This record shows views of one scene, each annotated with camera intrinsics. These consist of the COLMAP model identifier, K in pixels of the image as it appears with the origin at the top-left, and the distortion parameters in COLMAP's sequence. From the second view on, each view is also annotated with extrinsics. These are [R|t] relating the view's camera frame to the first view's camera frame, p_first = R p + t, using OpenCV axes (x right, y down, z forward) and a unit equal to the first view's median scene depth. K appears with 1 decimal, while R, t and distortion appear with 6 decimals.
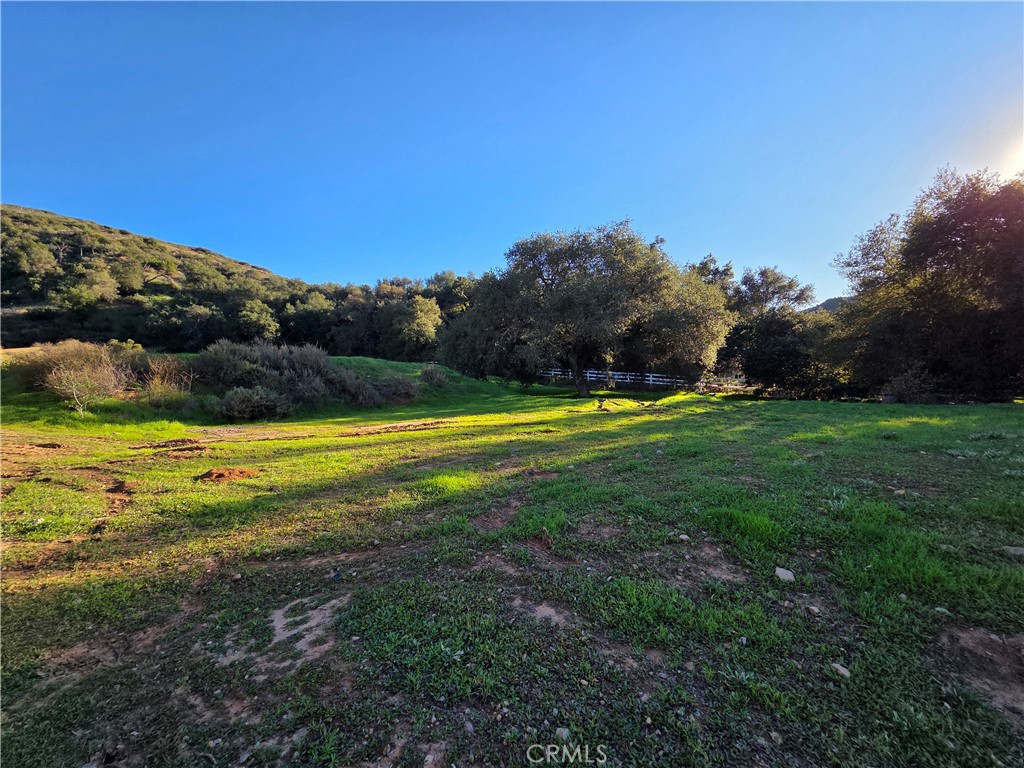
lens RADIAL K [[416.4, 0, 514.6], [0, 416.4, 384.7], [0, 0, 1]] dist [0.002917, -0.000502]
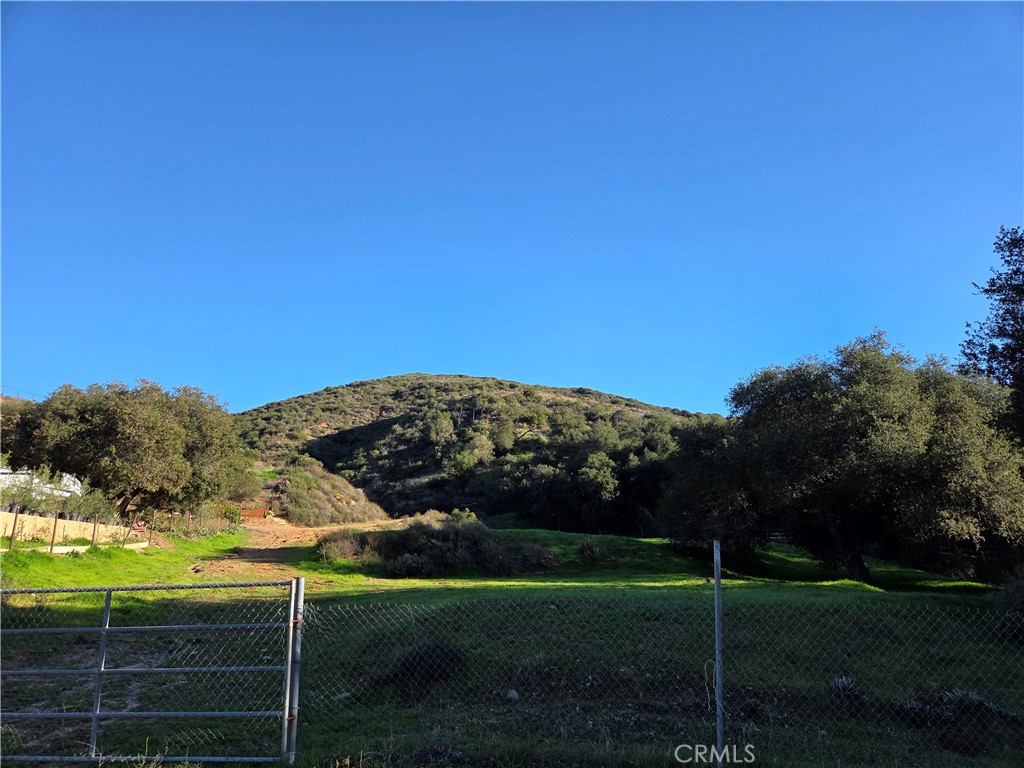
lens RADIAL K [[678.4, 0, 523.0], [0, 678.4, 393.1], [0, 0, 1]] dist [0.070602, -0.059965]
pose [[0.722864, -0.139627, -0.676736, 0.843066], [-0.028142, 0.972610, -0.230733, -0.002233], [0.690417, 0.185833, 0.699136, -0.323732]]
